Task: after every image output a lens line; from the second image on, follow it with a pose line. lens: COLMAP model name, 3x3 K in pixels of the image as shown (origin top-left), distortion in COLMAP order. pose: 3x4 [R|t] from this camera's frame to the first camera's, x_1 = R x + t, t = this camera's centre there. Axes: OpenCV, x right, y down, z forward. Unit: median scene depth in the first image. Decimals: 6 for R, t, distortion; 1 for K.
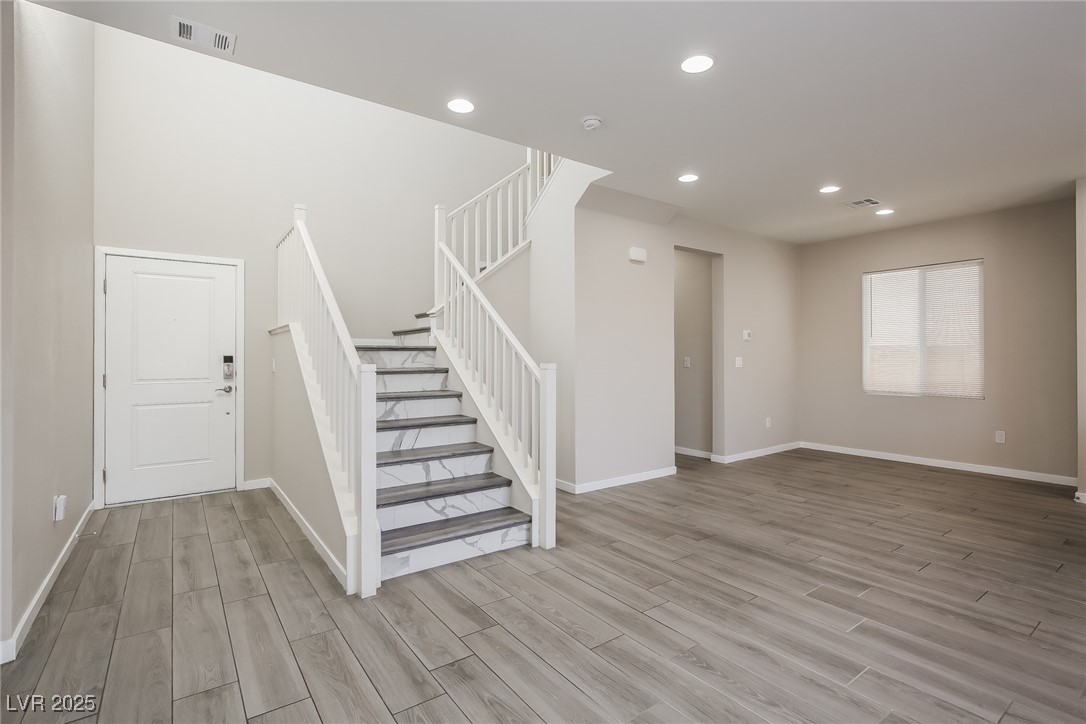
lens RADIAL K [[506.6, 0, 542.1], [0, 506.6, 356.7], [0, 0, 1]] dist [-0.015468, 0.000667]
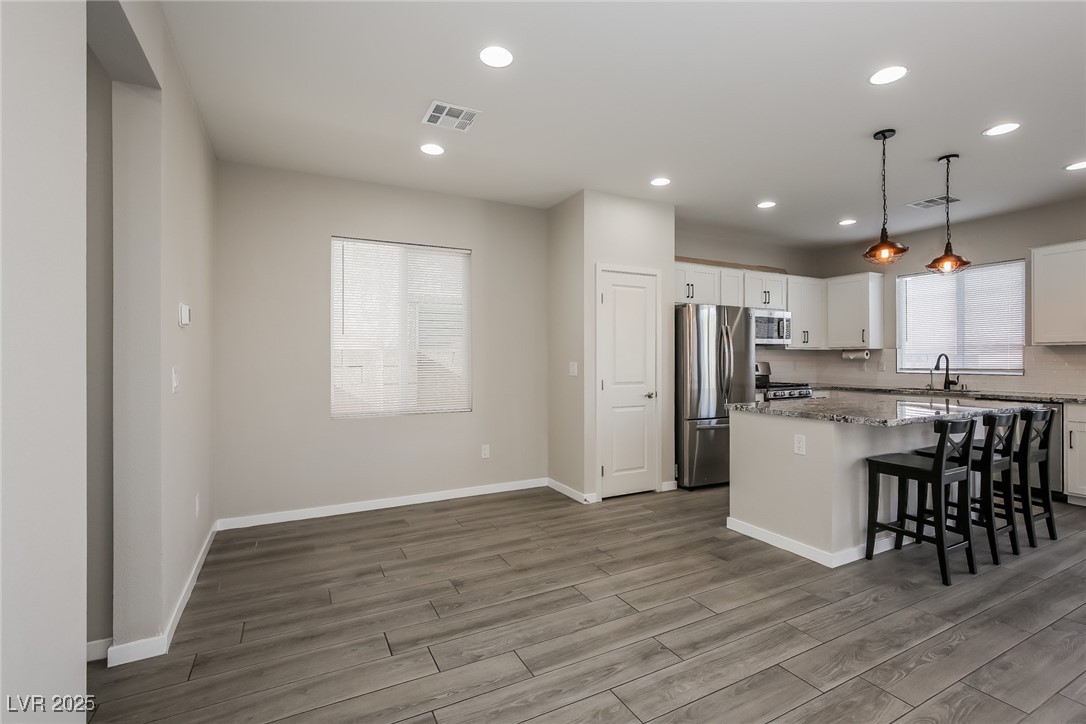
lens RADIAL K [[497.8, 0, 561.2], [0, 497.8, 363.0], [0, 0, 1]] dist [-0.014500, 0.003545]
pose [[0.133608, -0.009581, 0.990988, 0.072970], [0.003110, 0.999952, 0.009249, -0.012125], [-0.991029, 0.001847, 0.133631, 1.225030]]
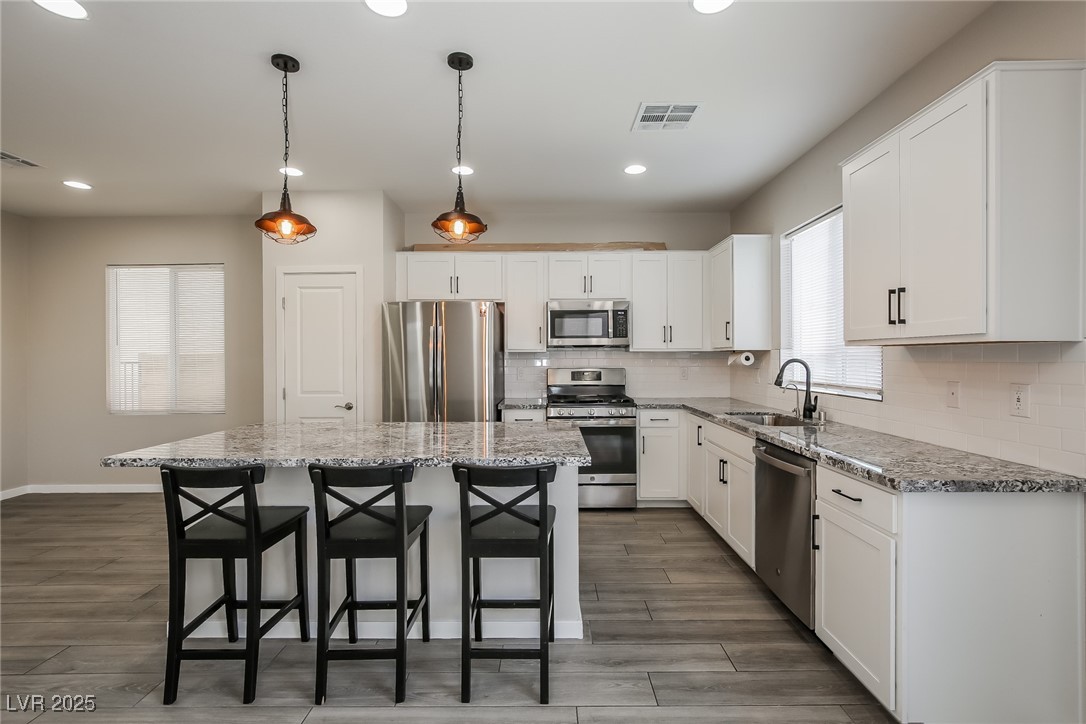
lens RADIAL K [[497.8, 0, 537.7], [0, 497.8, 354.8], [0, 0, 1]] dist [-0.014500, 0.003545]
pose [[0.588645, 0.002484, 0.808388, 0.803183], [0.004900, 0.999966, -0.006641, -0.027833], [-0.808377, 0.007870, 0.588612, -0.042901]]
